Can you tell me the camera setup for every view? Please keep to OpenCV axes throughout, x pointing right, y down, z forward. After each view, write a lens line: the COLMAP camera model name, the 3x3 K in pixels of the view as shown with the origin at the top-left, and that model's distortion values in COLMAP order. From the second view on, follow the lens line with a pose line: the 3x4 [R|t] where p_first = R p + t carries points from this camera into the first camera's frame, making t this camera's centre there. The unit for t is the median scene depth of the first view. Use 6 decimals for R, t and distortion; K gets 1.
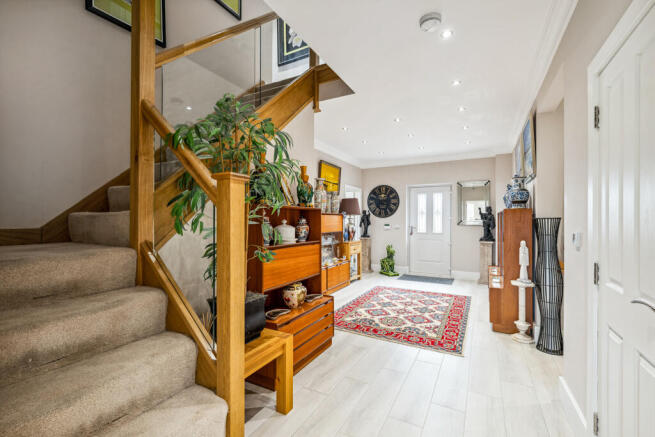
lens RADIAL K [[284.4, 0, 328.1], [0, 284.4, 219.8], [0, 0, 1]] dist [-0.004081, -0.000306]
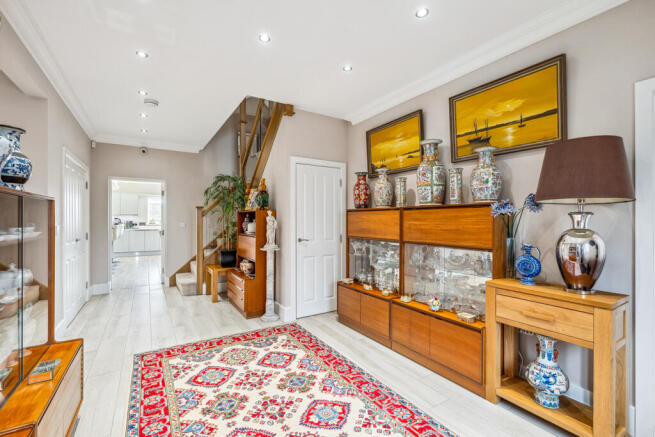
lens RADIAL K [[284.4, 0, 326.9], [0, 284.4, 219.0], [0, 0, 1]] dist [-0.004081, -0.000306]
pose [[-0.483703, -0.002971, -0.875227, 0.787954], [0.000232, 0.999994, -0.003523, 0.003736], [0.875232, -0.001907, -0.483700, 1.612178]]
